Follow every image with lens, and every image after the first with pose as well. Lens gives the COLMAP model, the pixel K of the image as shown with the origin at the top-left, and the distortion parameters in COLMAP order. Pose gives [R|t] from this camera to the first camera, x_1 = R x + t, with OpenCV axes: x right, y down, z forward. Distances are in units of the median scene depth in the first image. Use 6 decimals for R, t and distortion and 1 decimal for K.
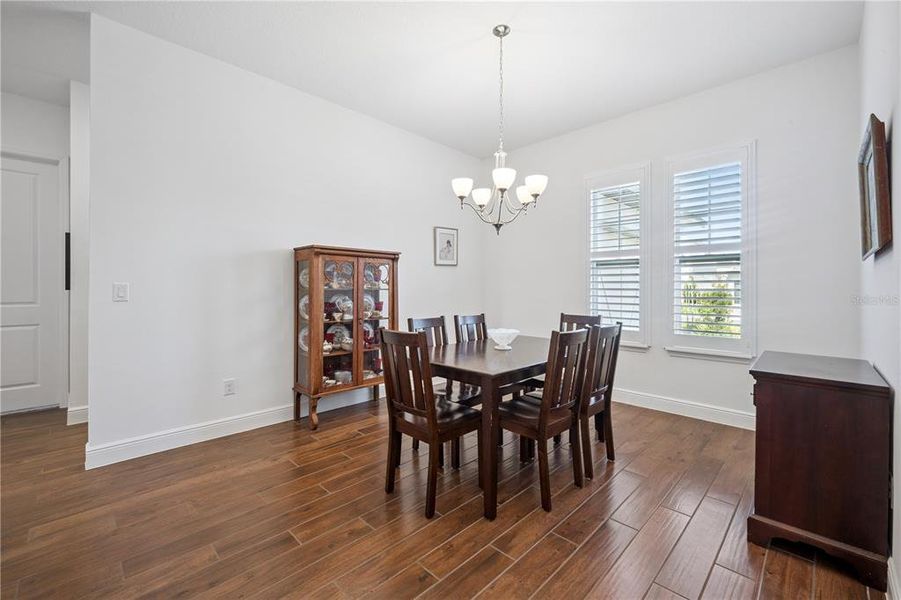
lens RADIAL K [[374.9, 0, 447.7], [0, 374.9, 295.2], [0, 0, 1]] dist [0.000420, 0.000146]
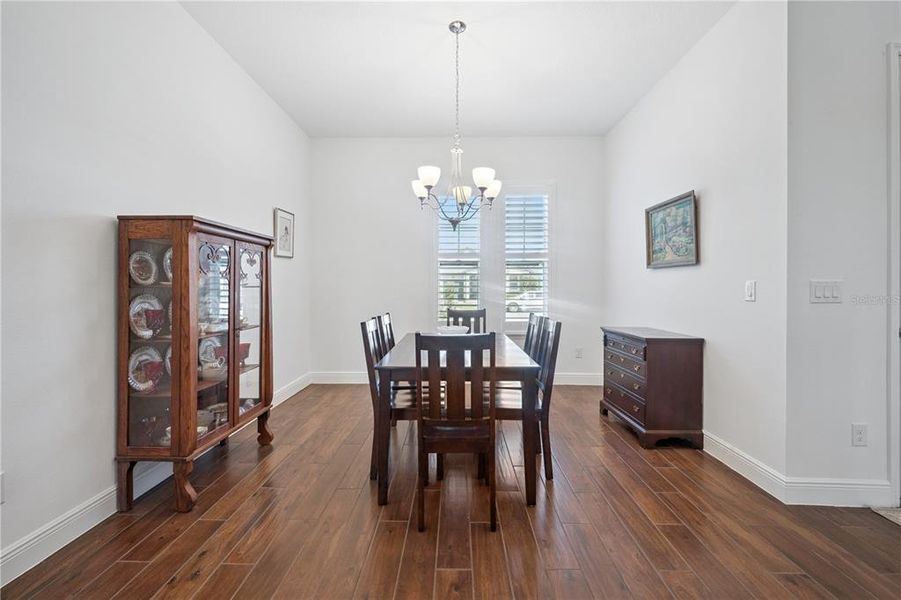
lens RADIAL K [[379.4, 0, 447.3], [0, 379.4, 293.0], [0, 0, 1]] dist [-0.000933, -0.000128]
pose [[0.721348, -0.011917, 0.692471, -0.444144], [0.014265, 0.999895, 0.002348, 0.000577], [-0.692426, 0.008184, 0.721442, 0.227049]]
